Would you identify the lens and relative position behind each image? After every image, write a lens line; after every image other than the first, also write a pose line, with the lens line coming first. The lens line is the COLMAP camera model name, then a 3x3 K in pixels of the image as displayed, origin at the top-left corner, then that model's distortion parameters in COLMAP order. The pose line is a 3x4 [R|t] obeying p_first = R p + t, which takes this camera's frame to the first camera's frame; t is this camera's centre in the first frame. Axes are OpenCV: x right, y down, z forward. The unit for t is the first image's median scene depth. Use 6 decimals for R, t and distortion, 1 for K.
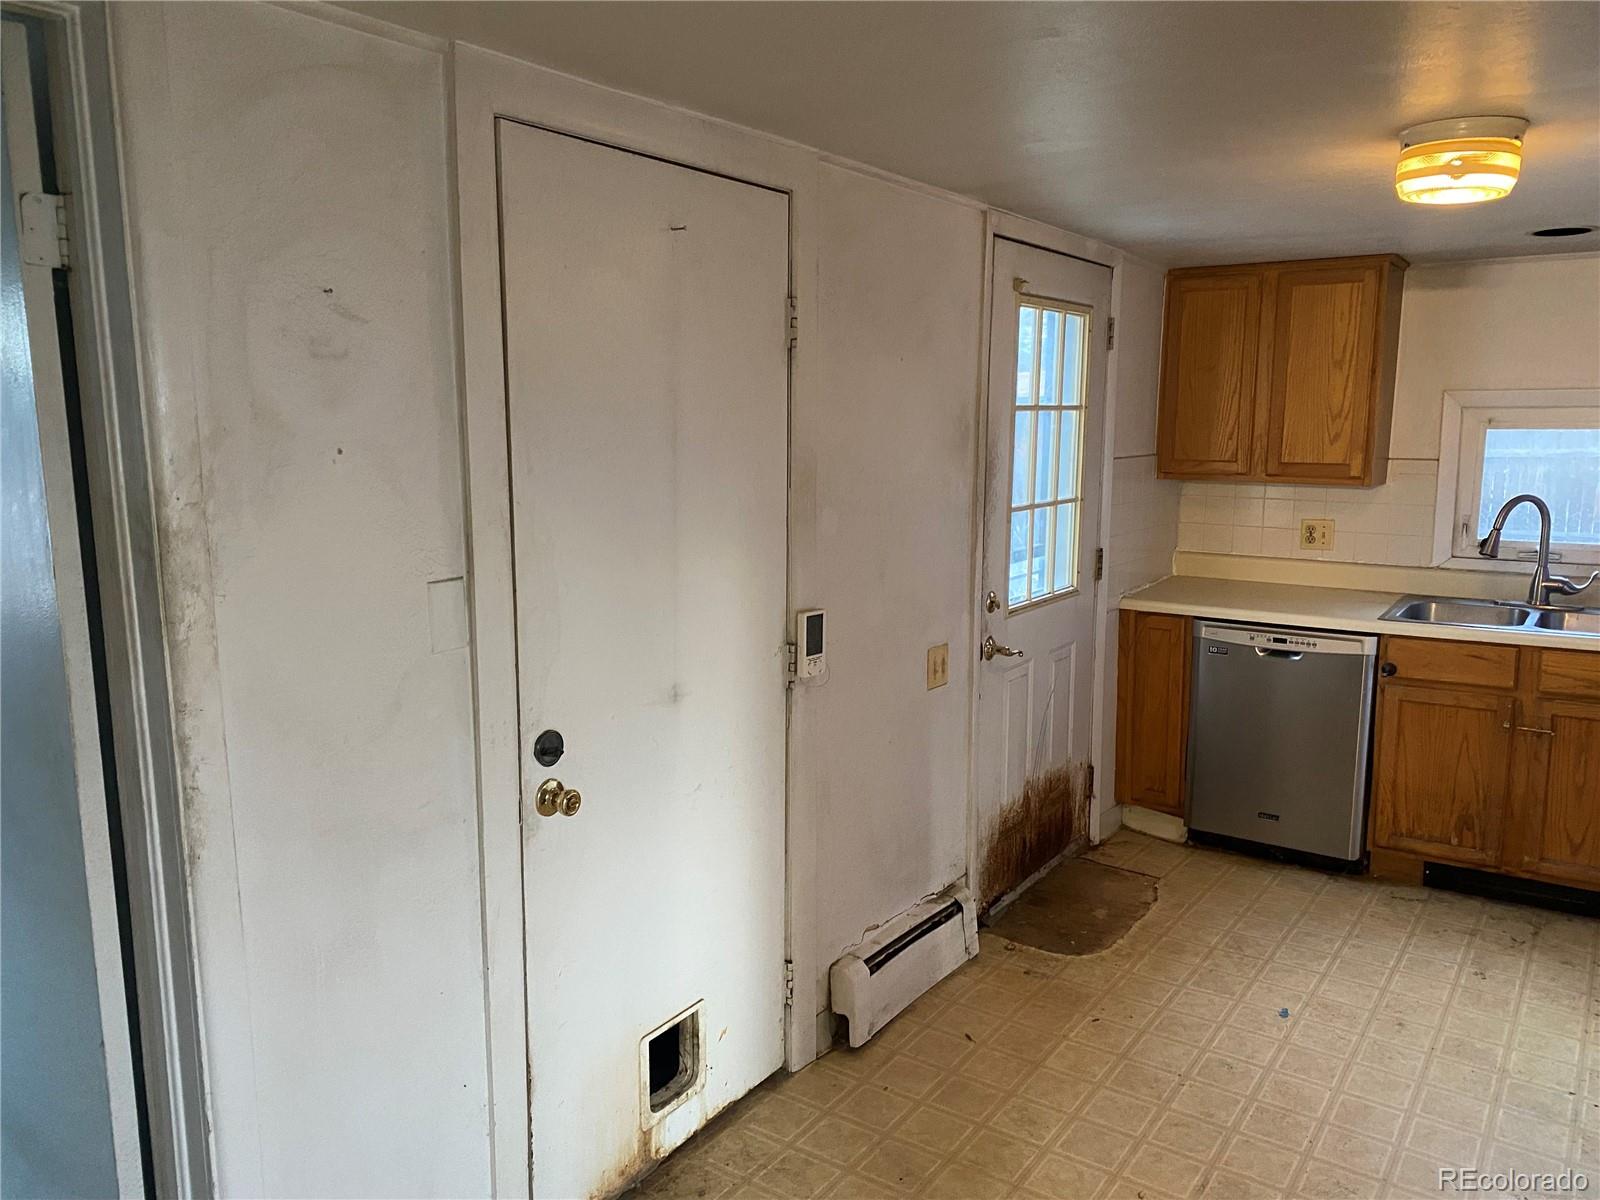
lens RADIAL K [[1216.8, 0, 807.6], [0, 1216.8, 607.9], [0, 0, 1]] dist [0.033296, -0.022737]
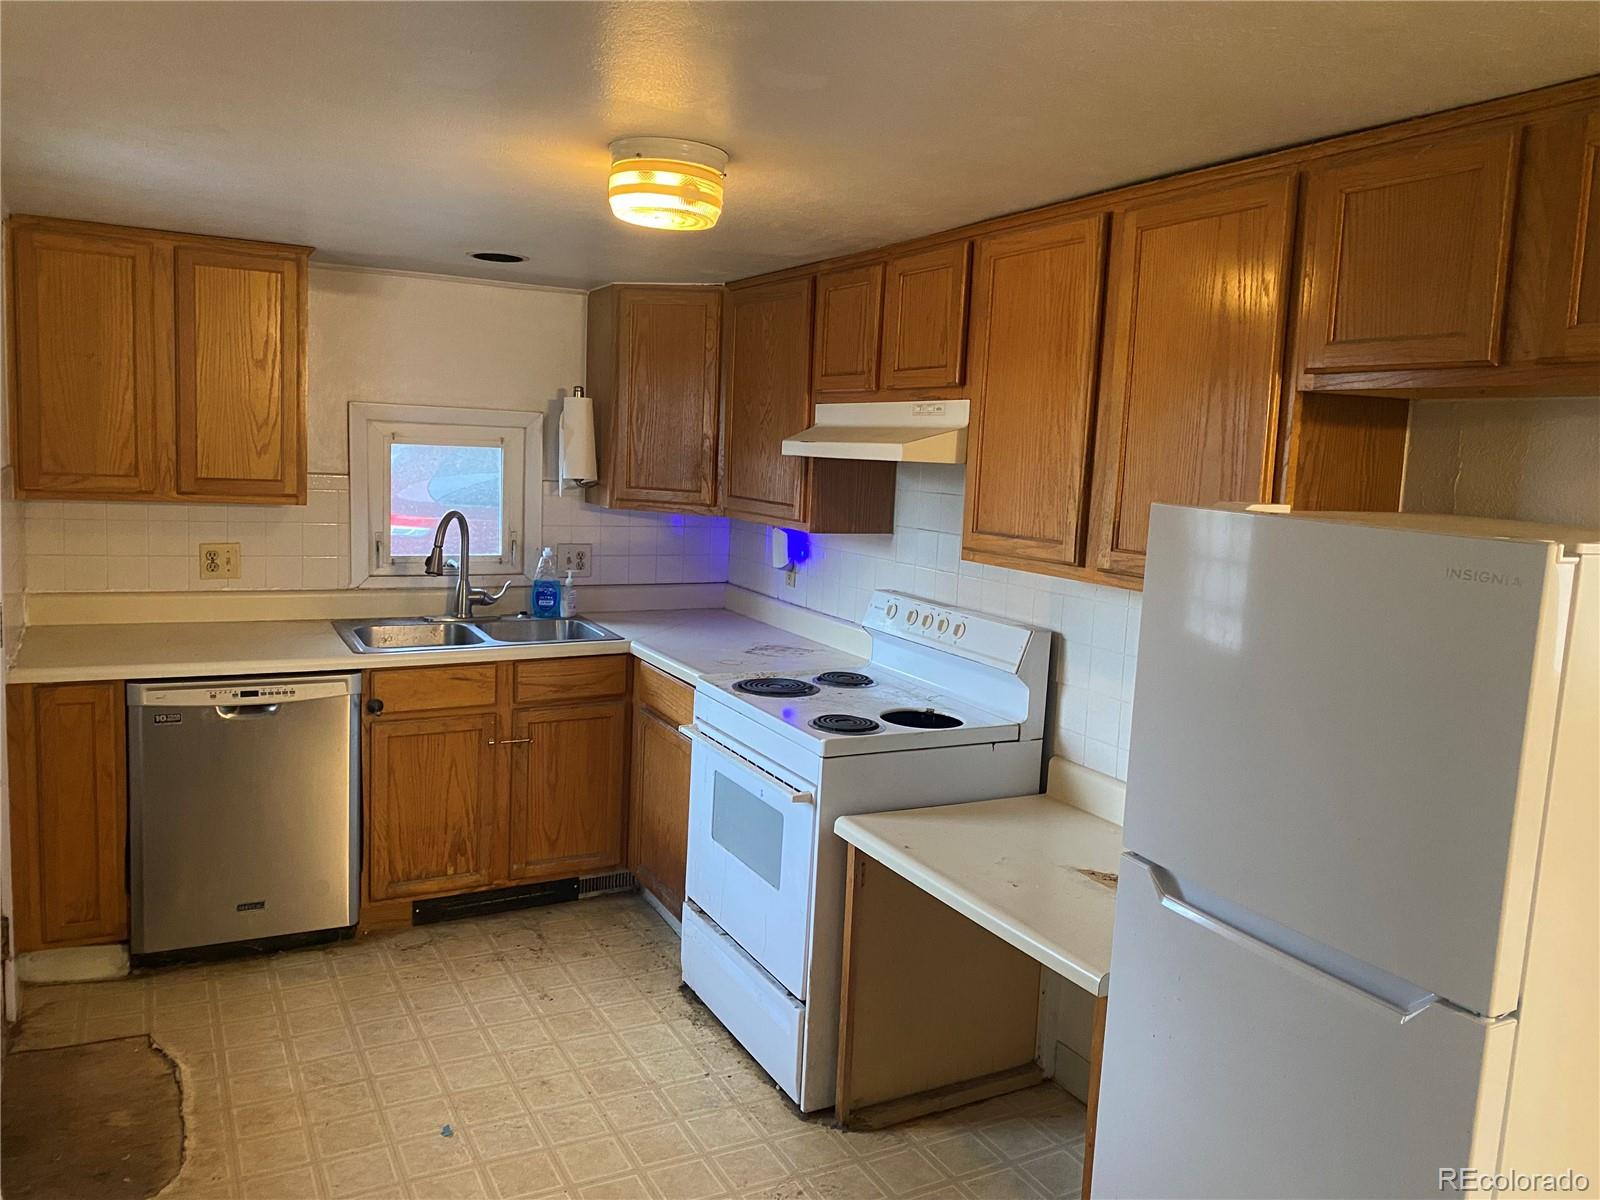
lens RADIAL K [[1216.8, 0, 809.6], [0, 1216.8, 584.4], [0, 0, 1]] dist [0.033296, -0.022737]
pose [[0.457536, -0.083357, 0.885276, -0.170183], [0.094381, 0.994525, 0.044864, -0.048710], [-0.884168, 0.063026, 0.462898, 0.276170]]
